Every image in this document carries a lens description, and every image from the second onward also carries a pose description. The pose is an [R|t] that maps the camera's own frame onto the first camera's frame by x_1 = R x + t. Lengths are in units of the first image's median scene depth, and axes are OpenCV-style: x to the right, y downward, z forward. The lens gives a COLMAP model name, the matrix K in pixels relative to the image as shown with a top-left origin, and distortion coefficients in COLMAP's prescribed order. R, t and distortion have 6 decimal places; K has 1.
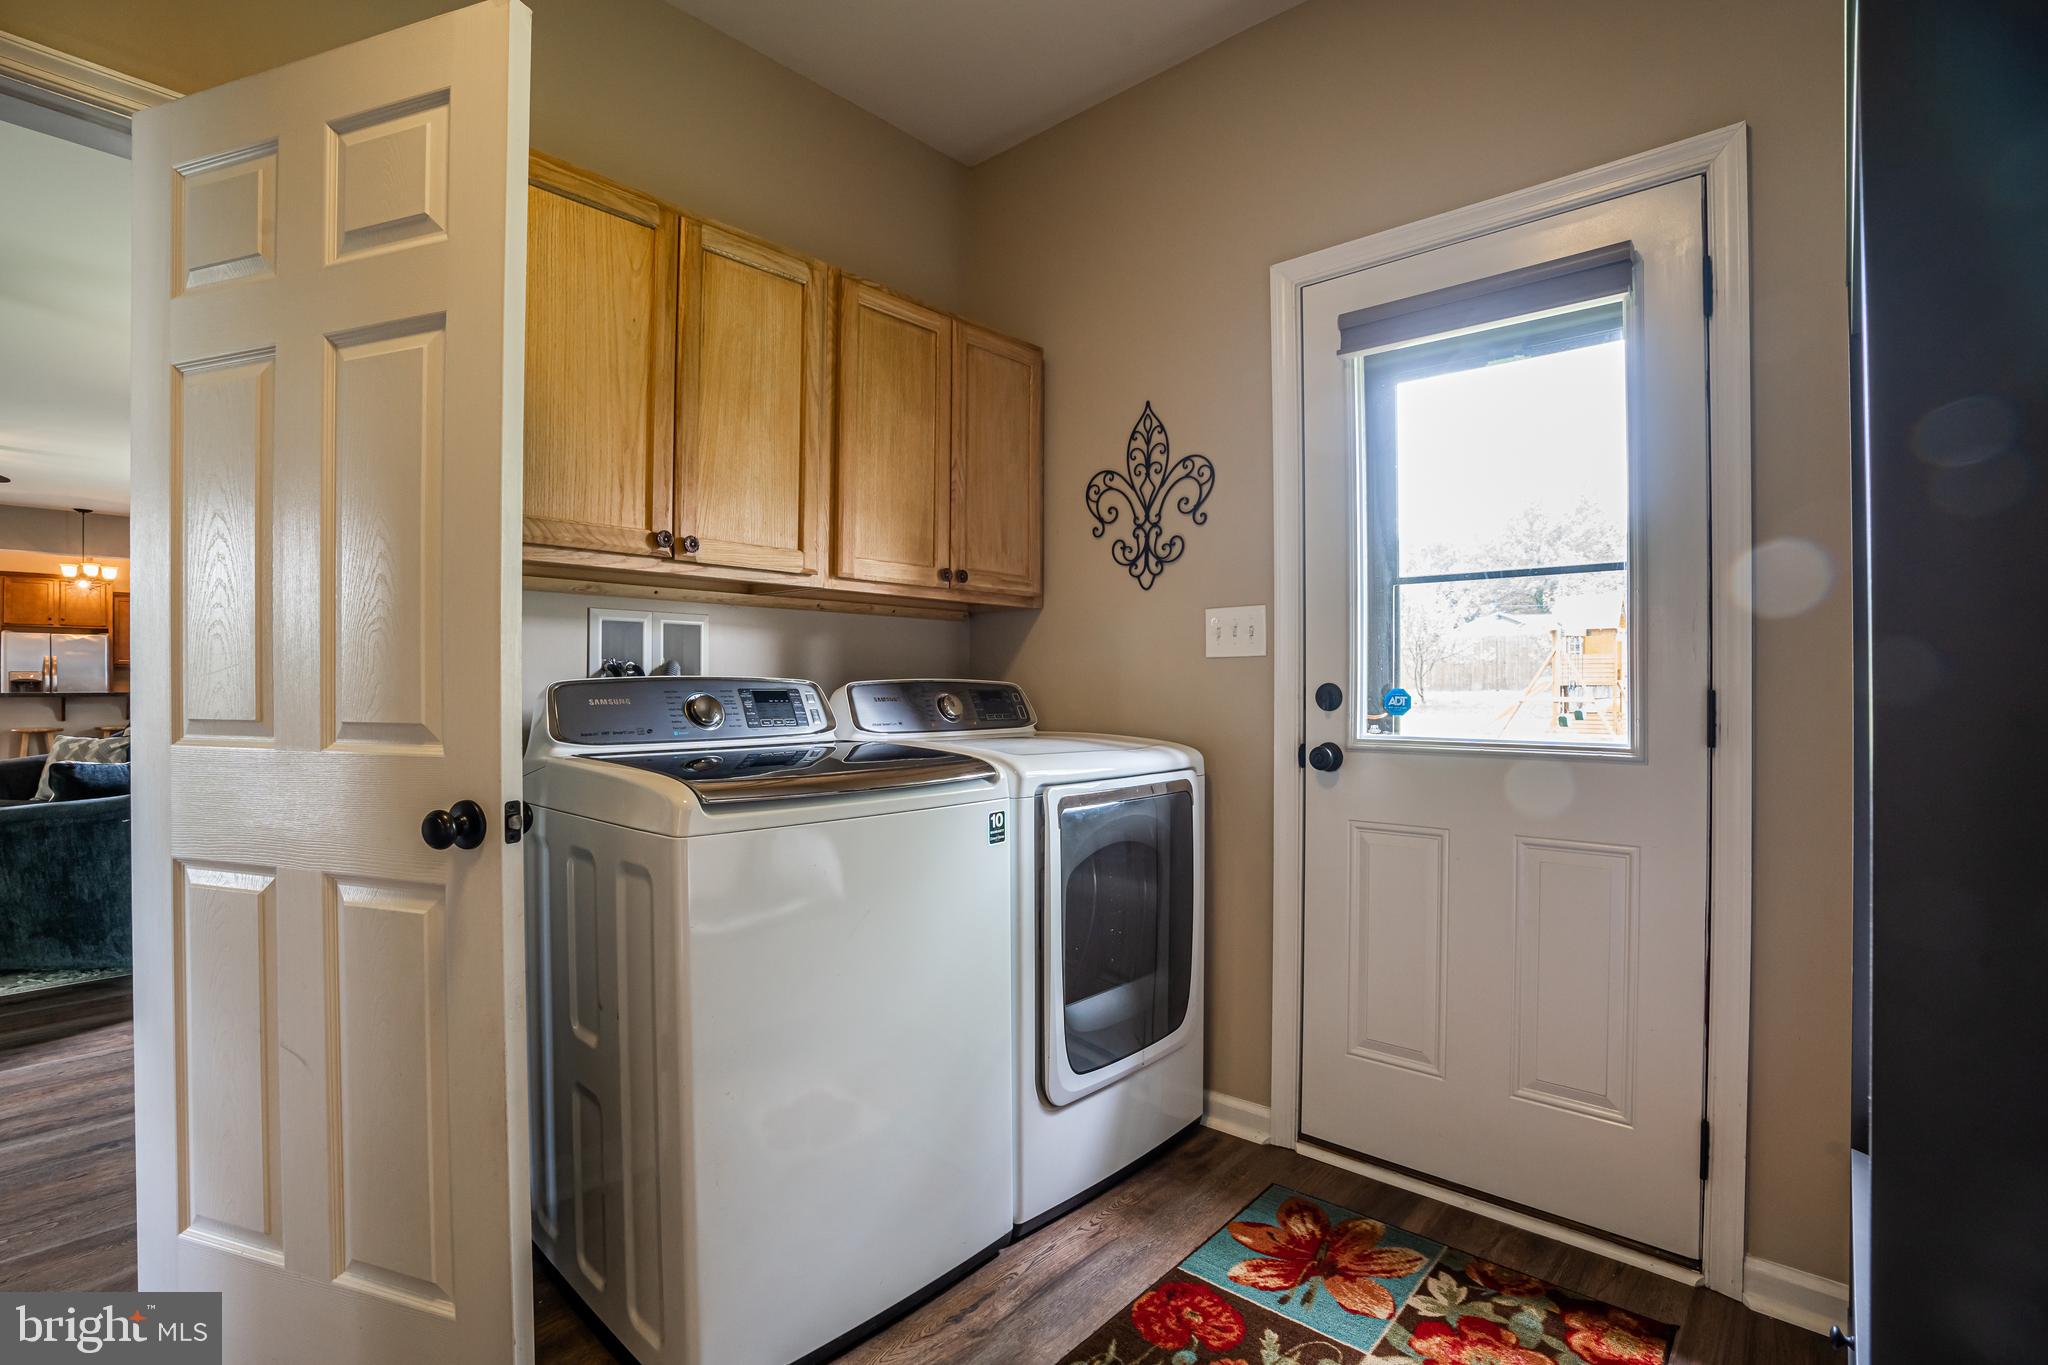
lens RADIAL K [[931.4, 0, 1014.6], [0, 931.4, 685.0], [0, 0, 1]] dist [-0.067246, 0.021680]
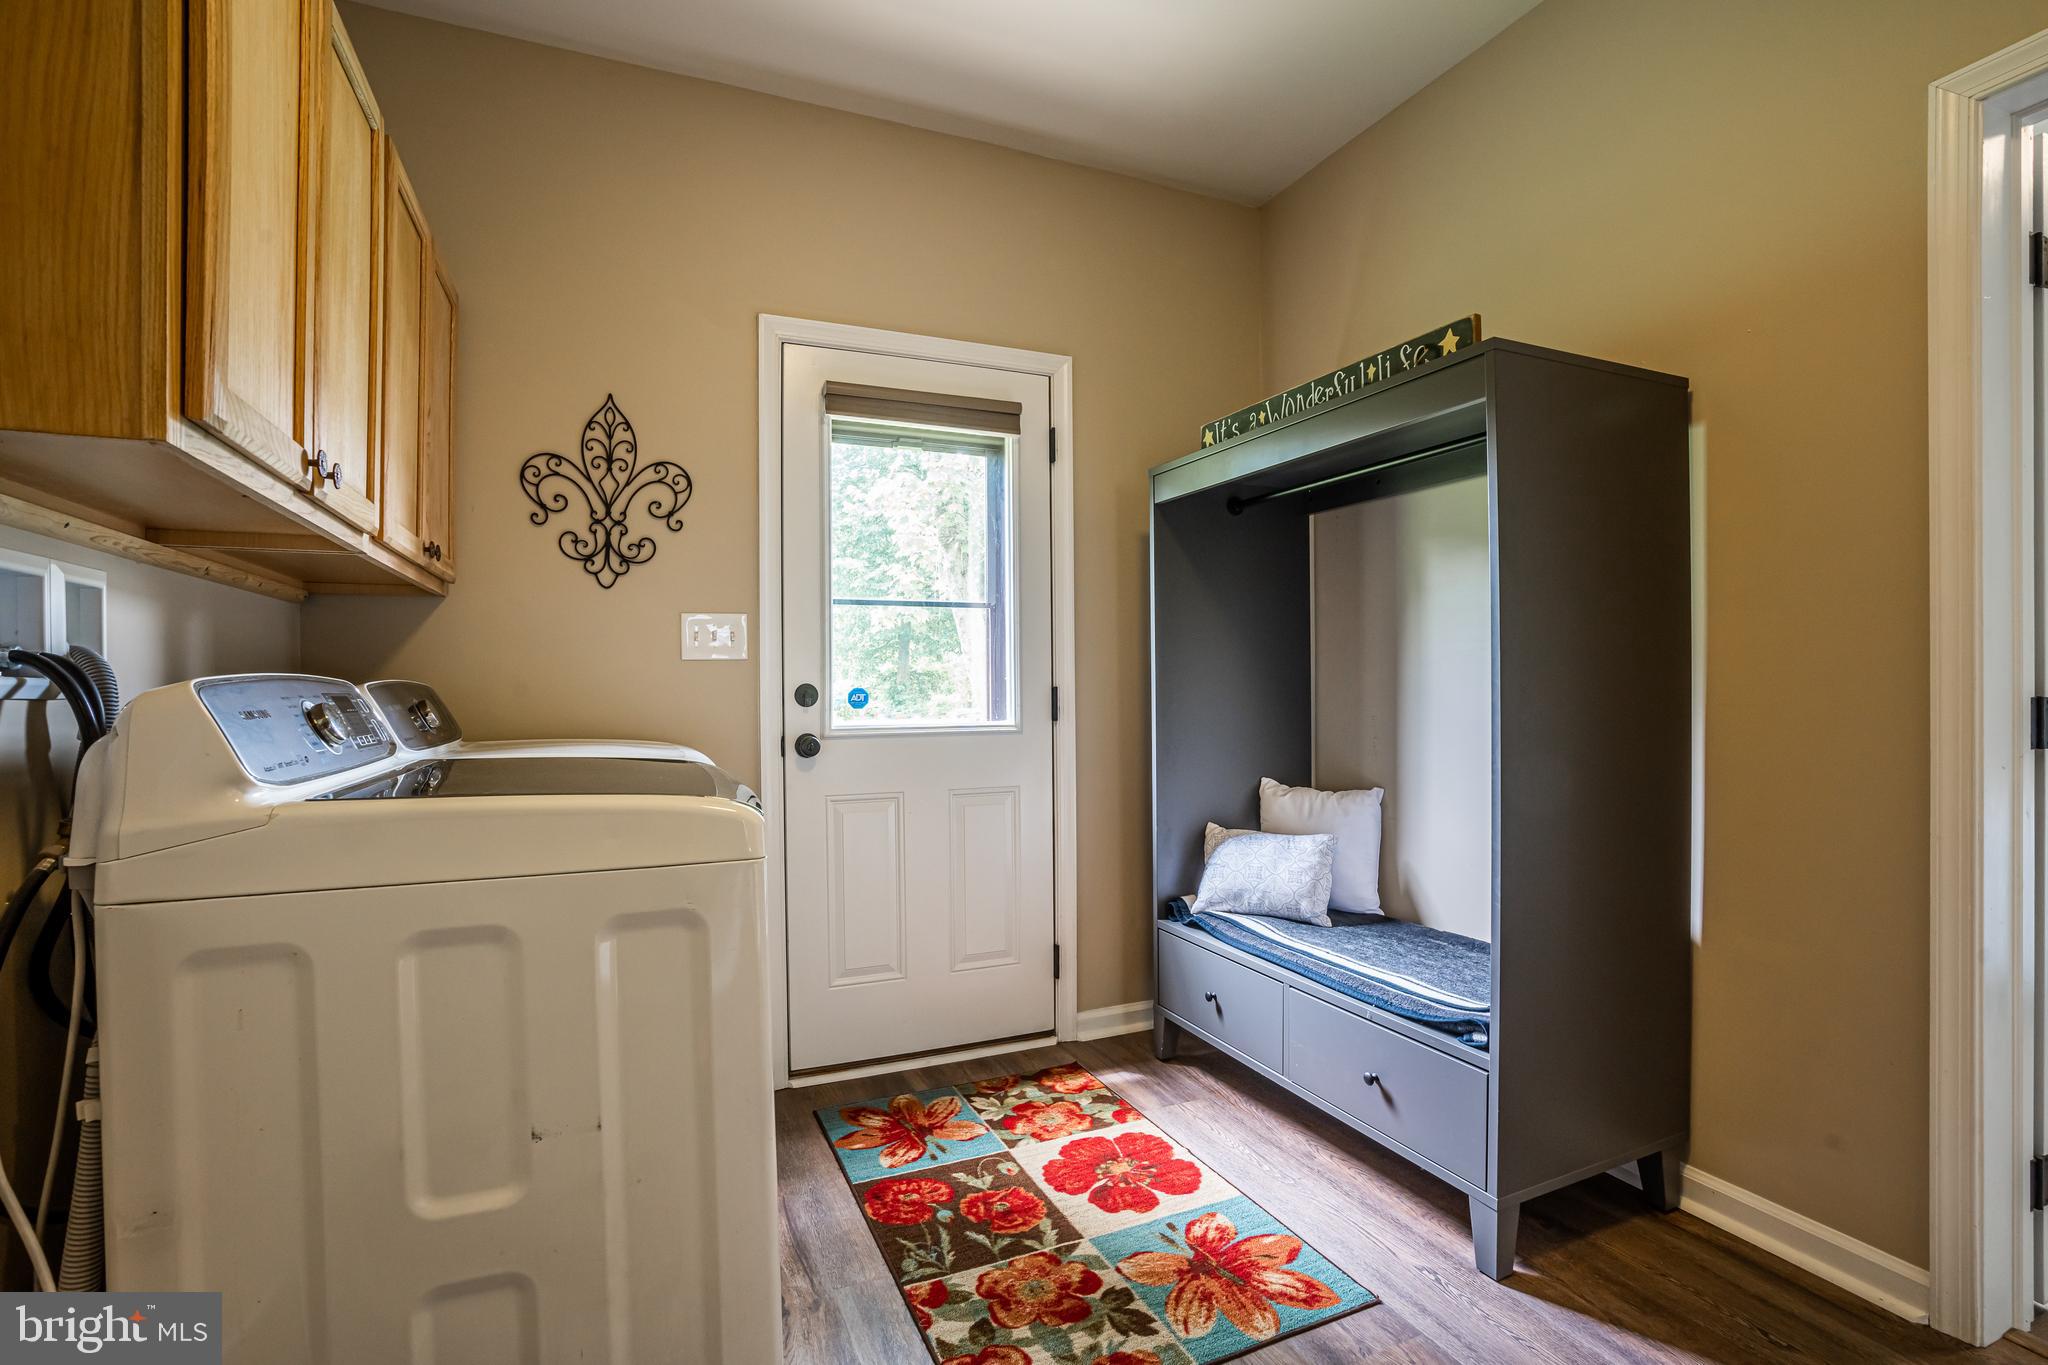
lens RADIAL K [[931.4, 0, 1014.6], [0, 931.4, 685.0], [0, 0, 1]] dist [-0.067246, 0.021680]
pose [[0.435331, -0.003557, 0.900263, -0.540536], [0.009510, 0.999955, -0.000648, 0.002859], [-0.900220, 0.008843, 0.435345, 0.205198]]
